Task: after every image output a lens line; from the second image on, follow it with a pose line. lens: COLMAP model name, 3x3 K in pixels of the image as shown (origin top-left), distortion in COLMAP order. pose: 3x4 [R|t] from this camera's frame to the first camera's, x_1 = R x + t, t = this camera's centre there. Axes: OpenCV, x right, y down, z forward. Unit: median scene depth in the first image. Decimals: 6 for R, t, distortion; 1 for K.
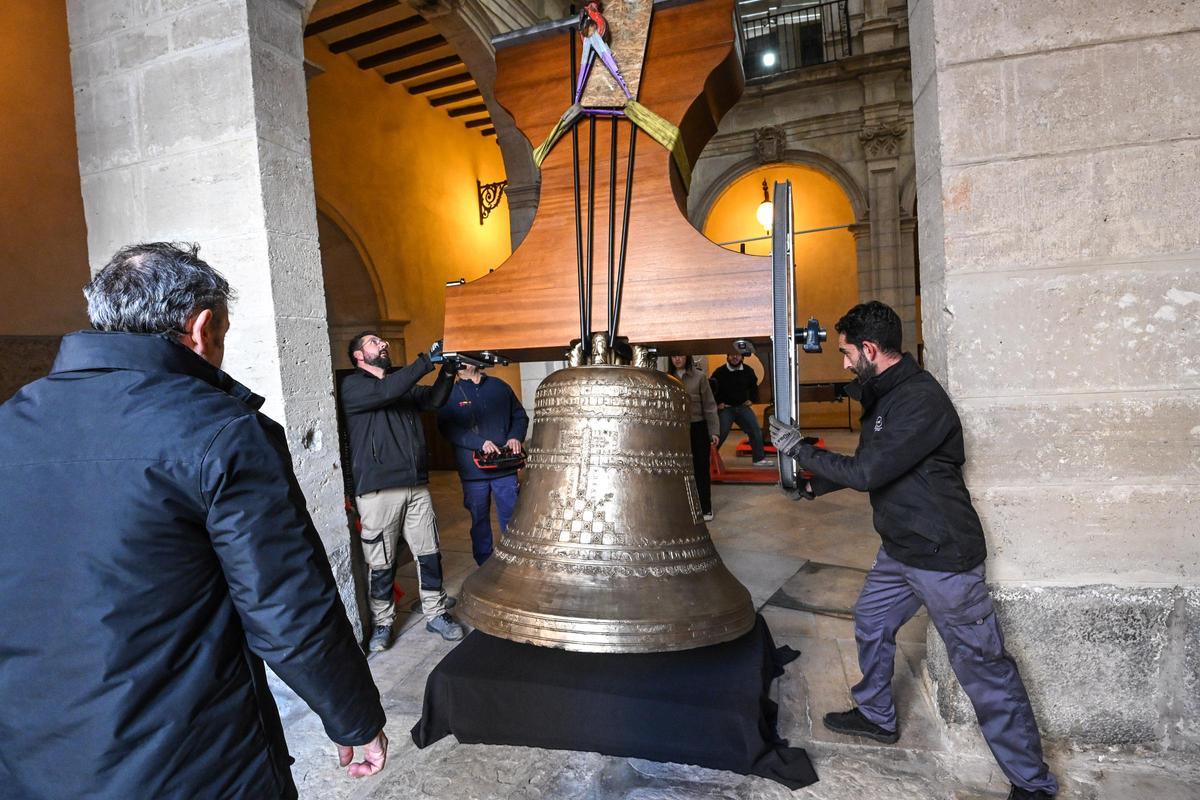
lens RADIAL K [[586.0, 0, 606.0], [0, 586.0, 396.9], [0, 0, 1]] dist [-0.031227, -0.000411]
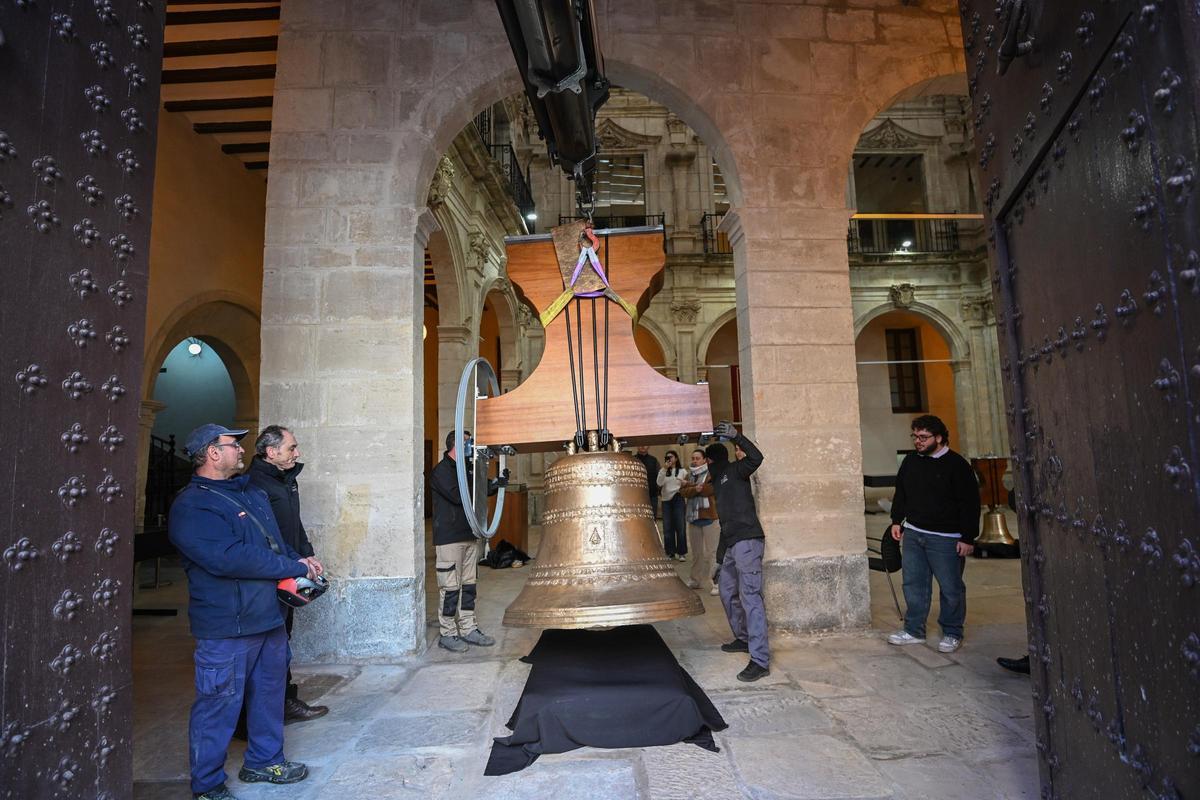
lens RADIAL K [[586.0, 0, 596.8], [0, 586.0, 403.7], [0, 0, 1]] dist [-0.031227, -0.000411]
pose [[0.942951, 0.065614, 0.326402, -0.641901], [-0.010470, 0.985747, -0.167911, 0.083891], [-0.332767, 0.154914, 0.930198, -0.816081]]
